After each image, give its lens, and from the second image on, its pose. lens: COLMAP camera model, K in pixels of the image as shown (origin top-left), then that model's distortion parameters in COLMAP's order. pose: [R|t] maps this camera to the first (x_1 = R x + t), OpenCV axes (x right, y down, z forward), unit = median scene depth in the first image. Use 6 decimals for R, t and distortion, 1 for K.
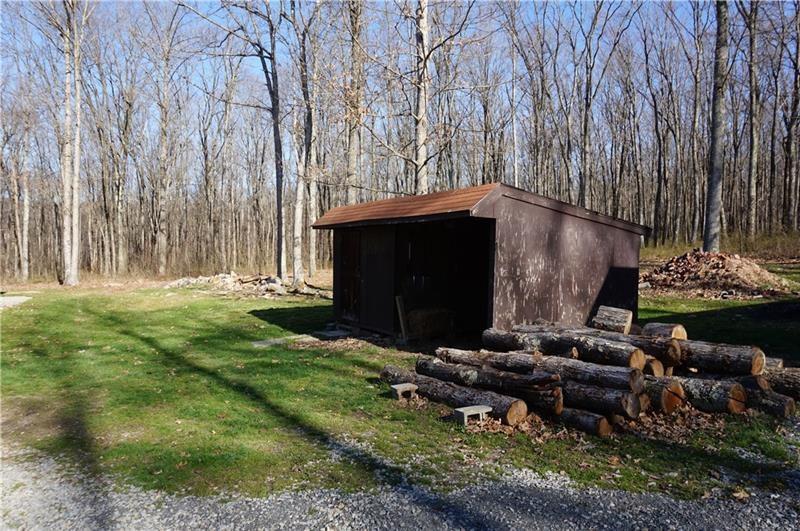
lens RADIAL K [[539.5, 0, 396.3], [0, 539.5, 268.1], [0, 0, 1]] dist [-0.011294, 0.006197]
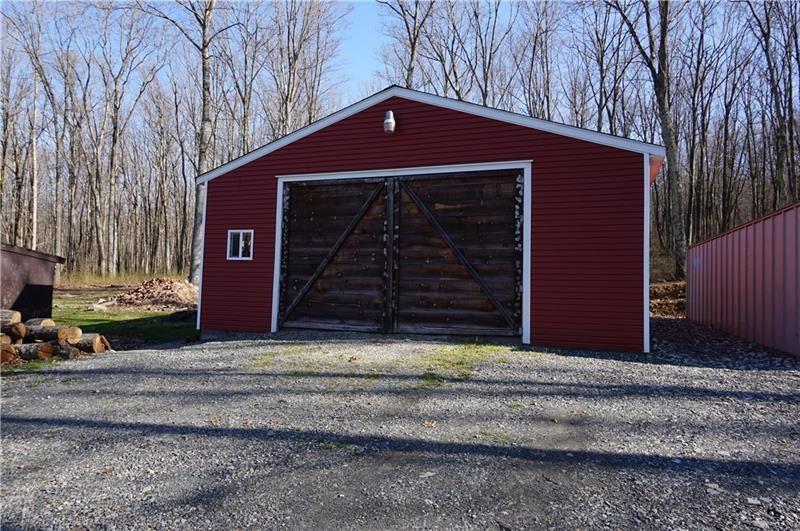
lens RADIAL K [[539.5, 0, 397.7], [0, 539.5, 267.1], [0, 0, 1]] dist [-0.011294, 0.006197]
pose [[0.719218, 0.031195, 0.694084, 0.070820], [0.006816, 0.998627, -0.051946, 0.019321], [-0.694751, 0.042092, 0.718018, -0.407342]]
